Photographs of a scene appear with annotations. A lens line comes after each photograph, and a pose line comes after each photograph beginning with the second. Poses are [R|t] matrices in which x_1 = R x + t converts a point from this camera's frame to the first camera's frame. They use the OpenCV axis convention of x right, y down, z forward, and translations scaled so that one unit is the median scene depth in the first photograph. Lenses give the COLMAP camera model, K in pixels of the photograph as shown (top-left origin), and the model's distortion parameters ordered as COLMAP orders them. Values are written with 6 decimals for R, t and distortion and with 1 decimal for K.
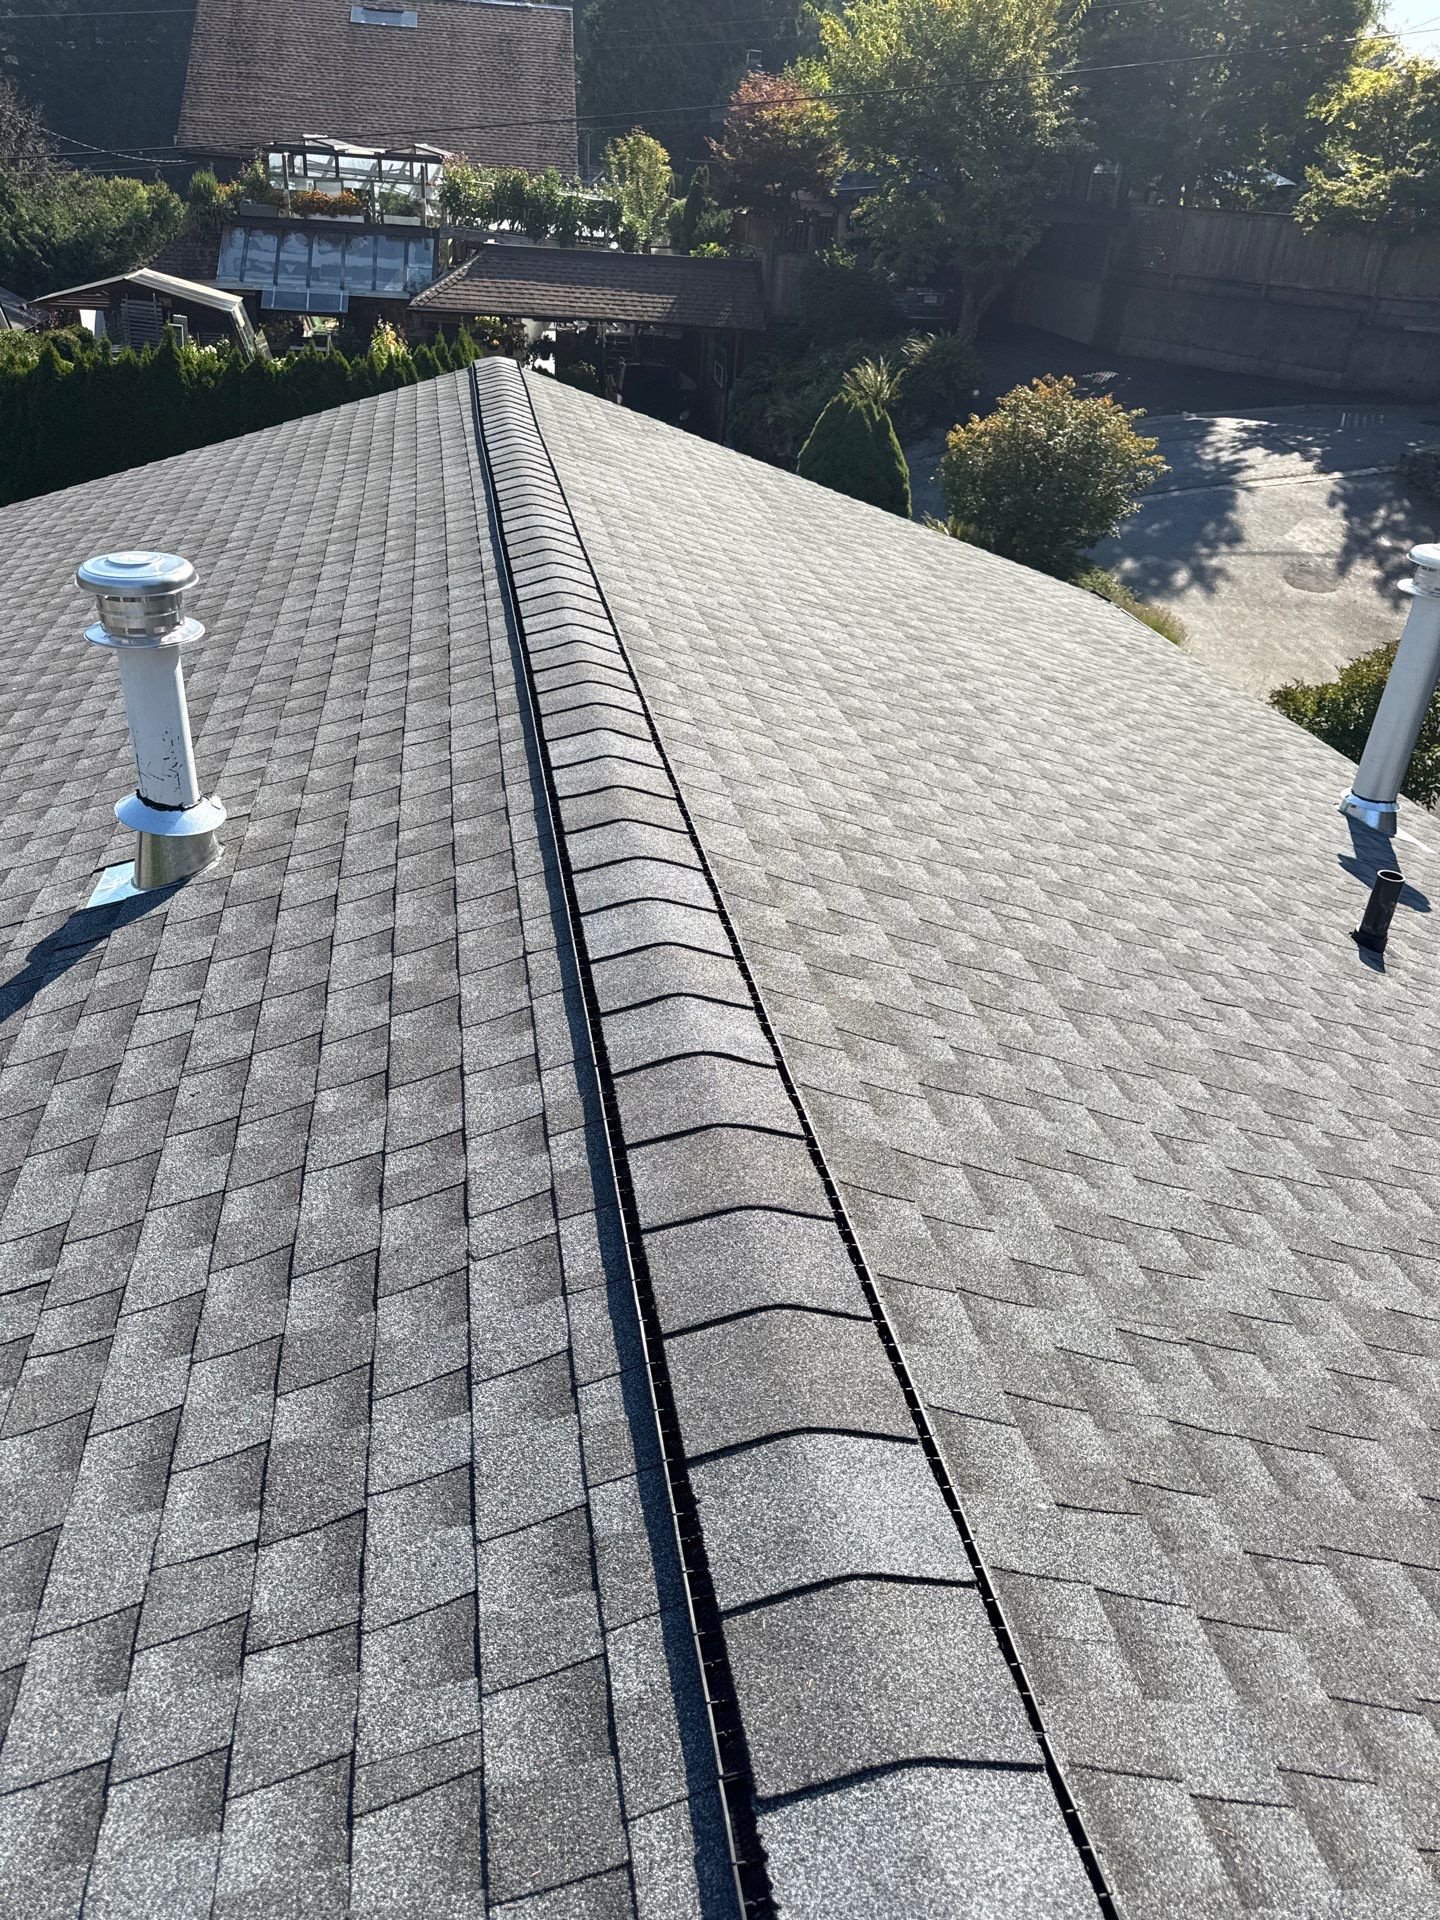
lens RADIAL K [[1357.2, 0, 699.9], [0, 1357.2, 964.1], [0, 0, 1]] dist [0.030755, -0.032443]
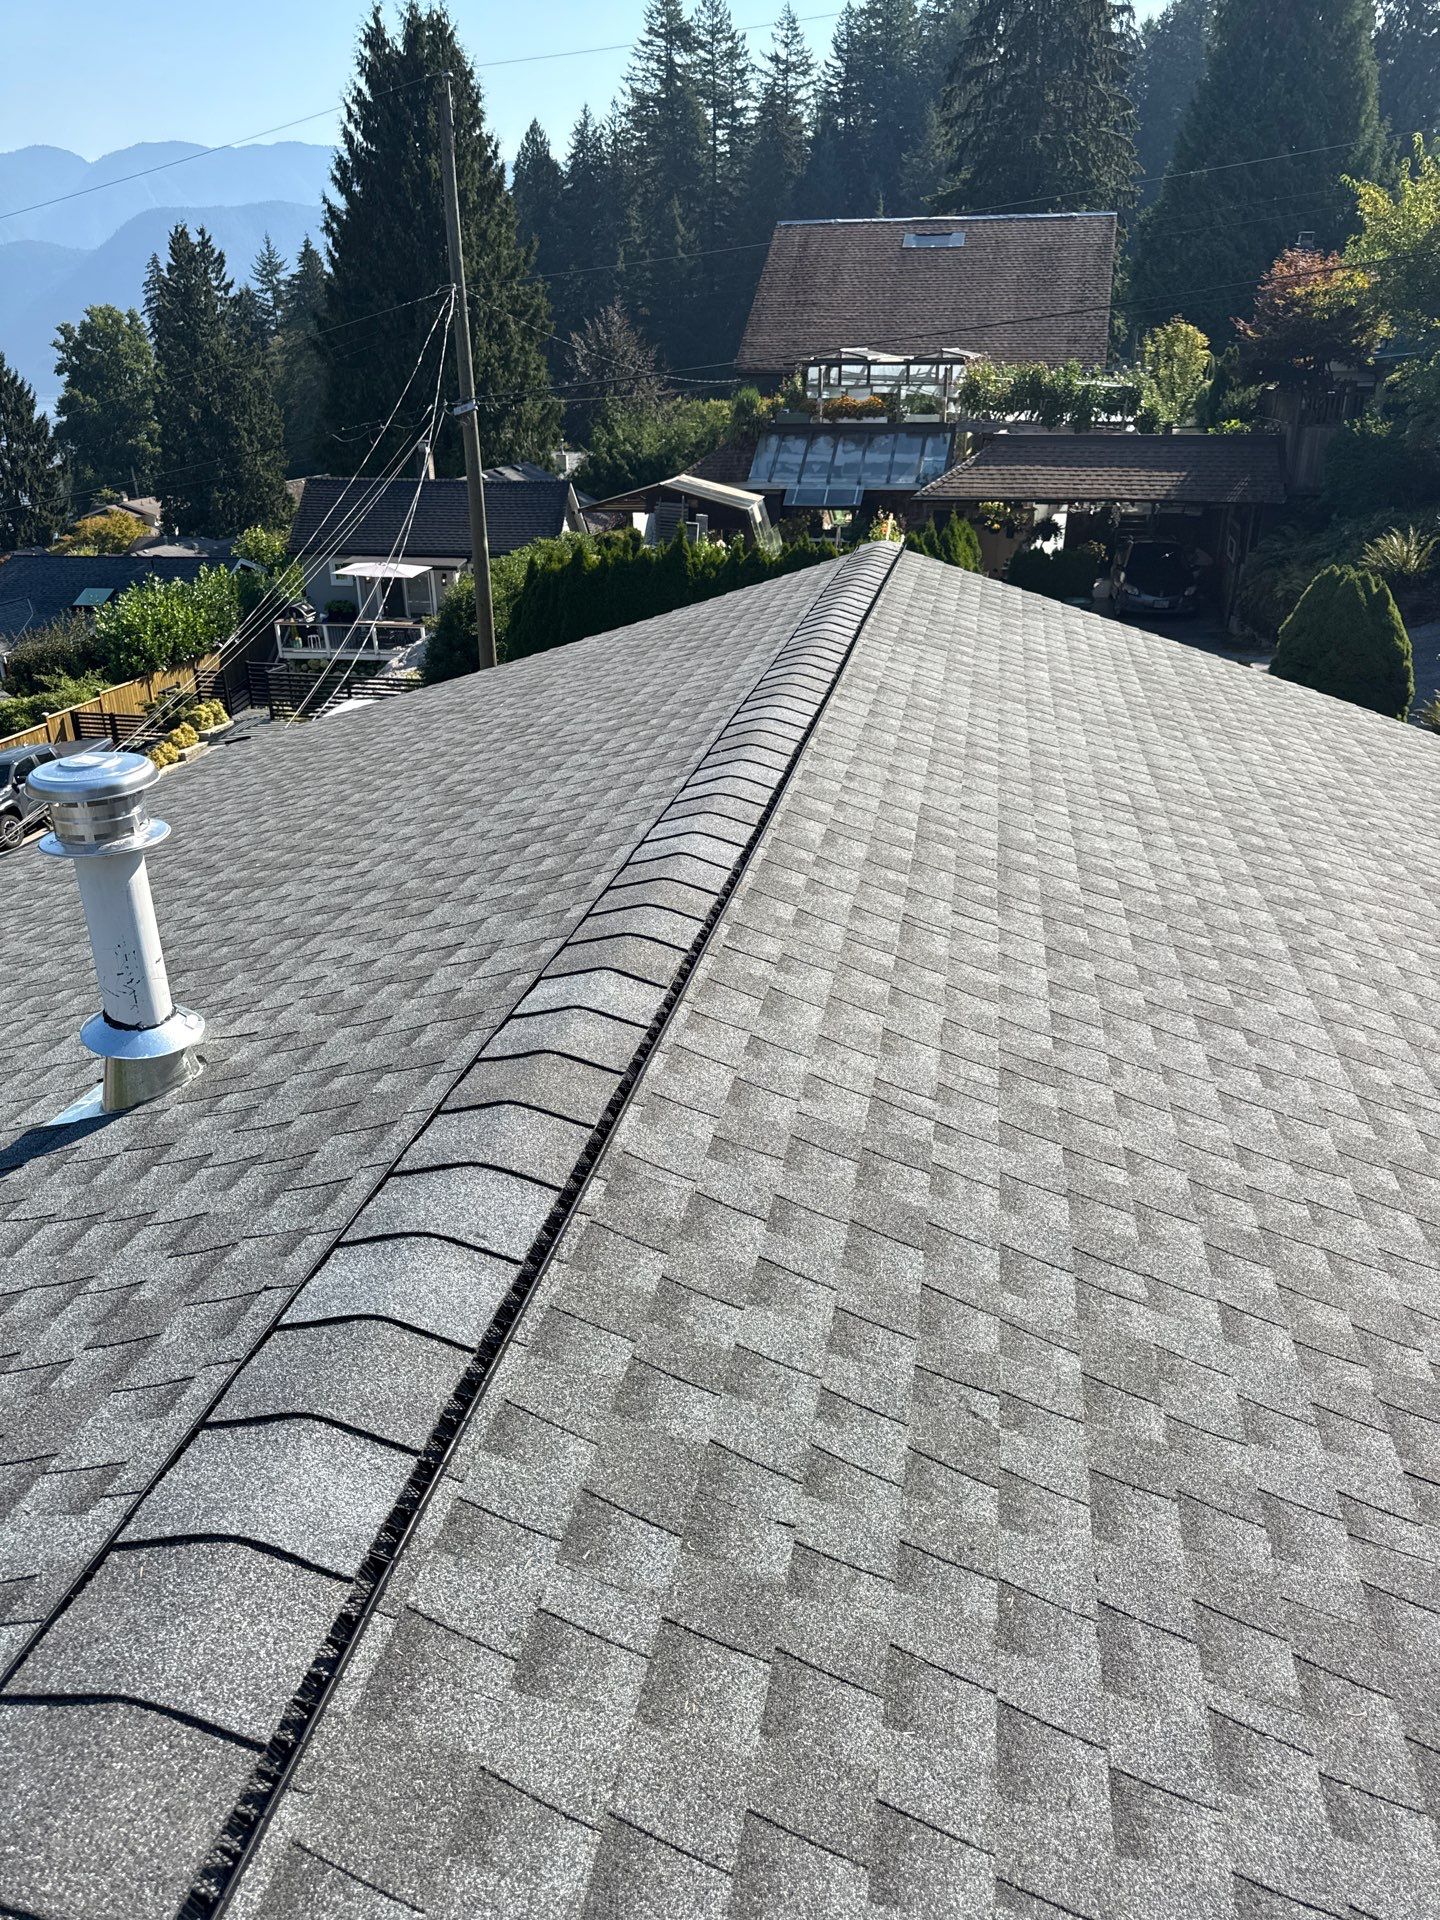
lens RADIAL K [[1350.4, 0, 718.6], [0, 1350.4, 964.9], [0, 0, 1]] dist [0.025299, -0.034748]
pose [[0.935247, 0.077831, -0.345333, 0.038214], [-0.117292, 0.988557, -0.094854, -0.015187], [0.333999, 0.129217, 0.933674, 0.037903]]
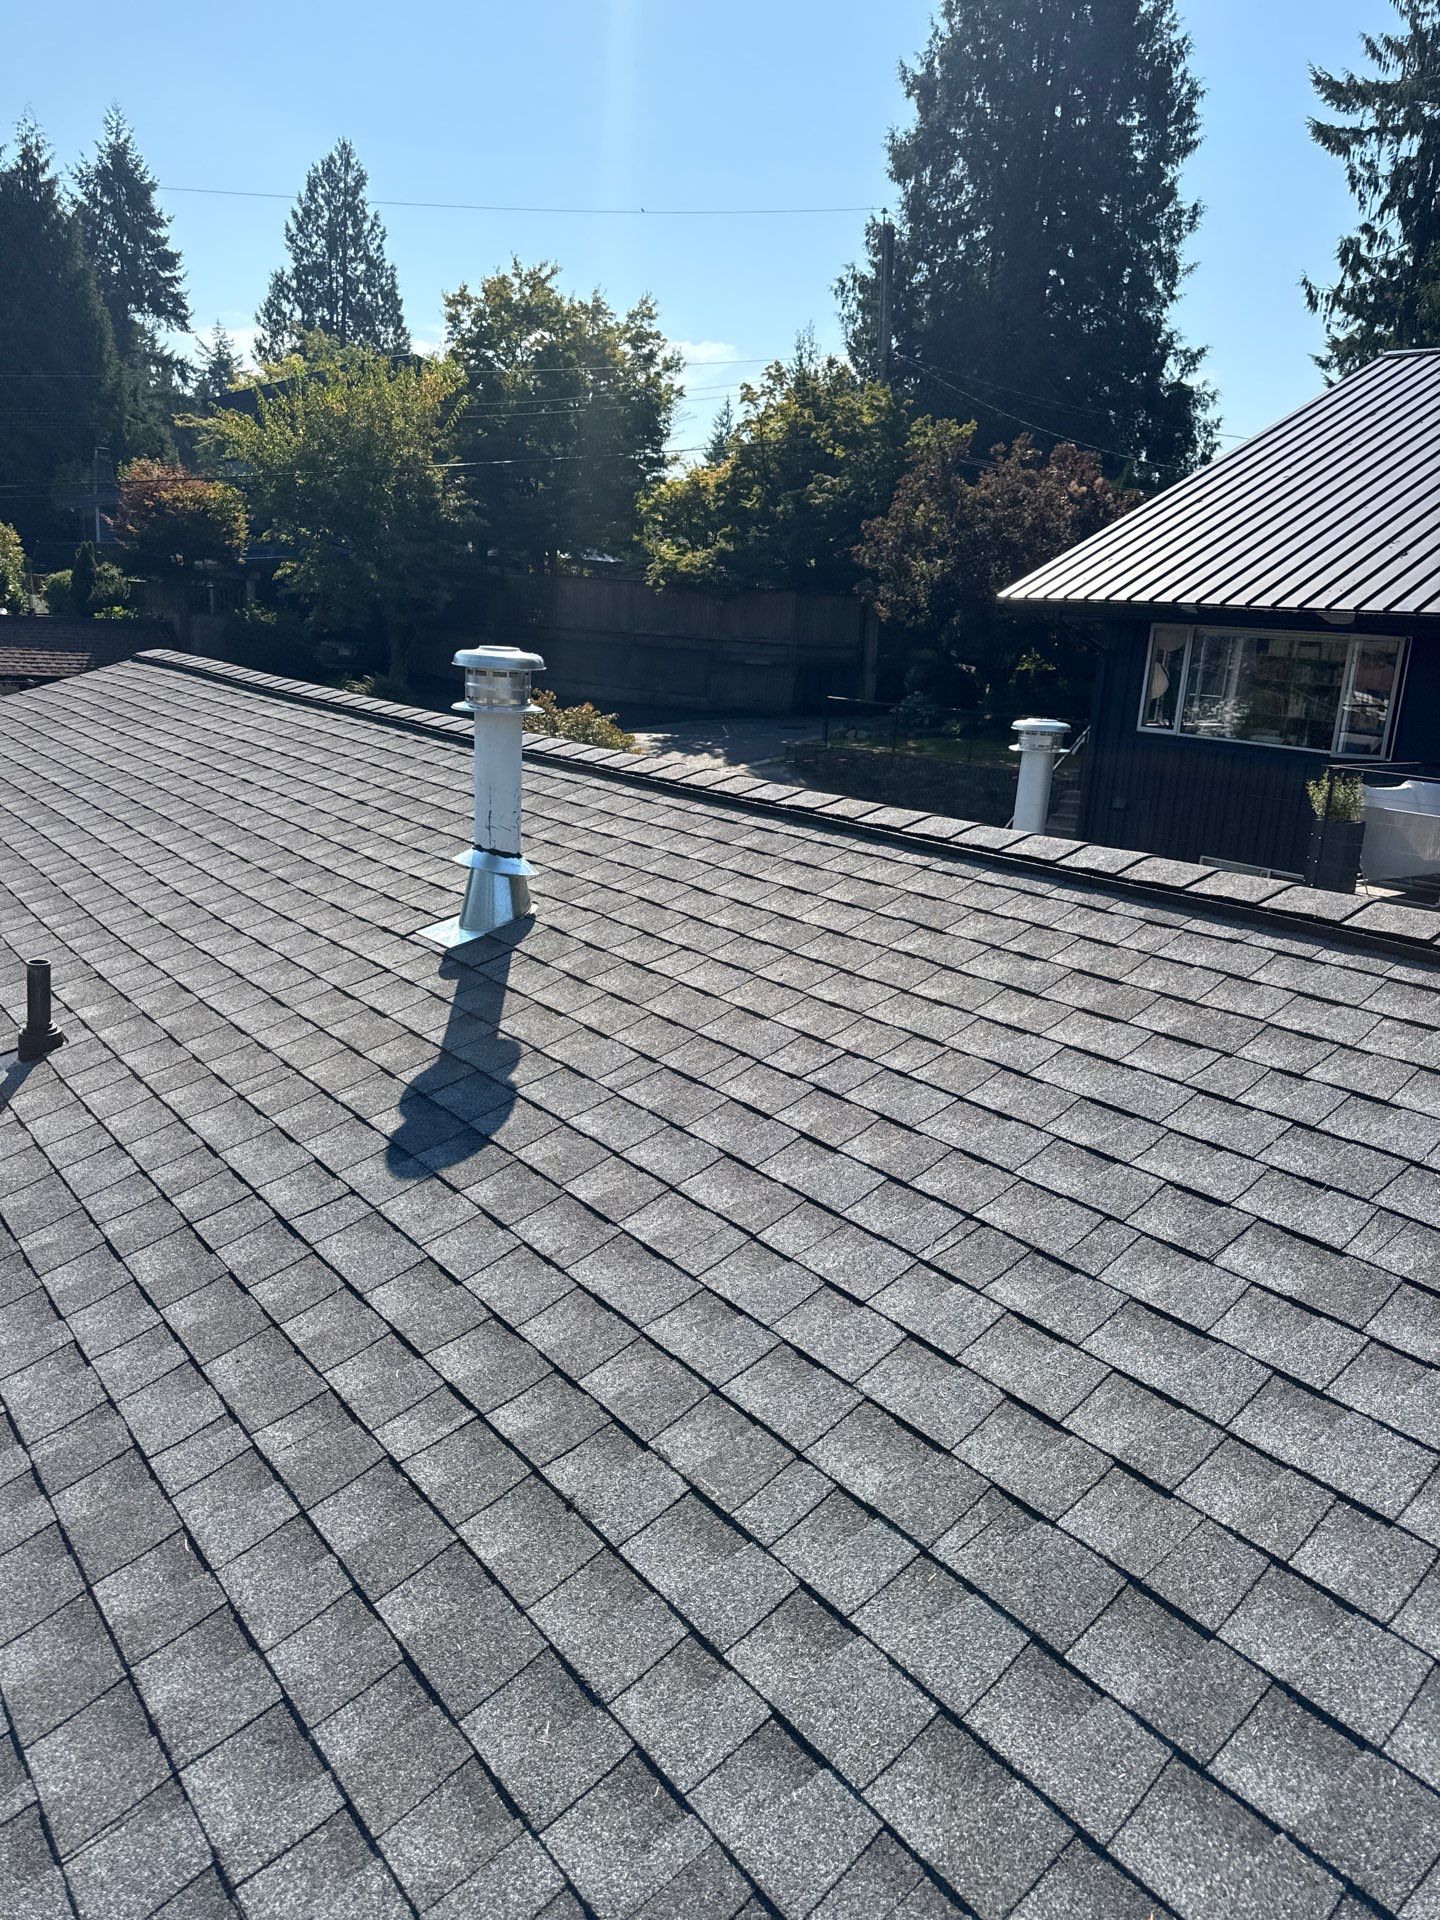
lens RADIAL K [[1367.4, 0, 719.5], [0, 1367.4, 974.4], [0, 0, 1]] dist [0.024433, -0.024369]
pose [[0.886979, -0.130317, 0.443041, -0.106346], [0.231768, 0.955406, -0.182981, 0.034102], [-0.399439, 0.264983, 0.877629, -0.012417]]
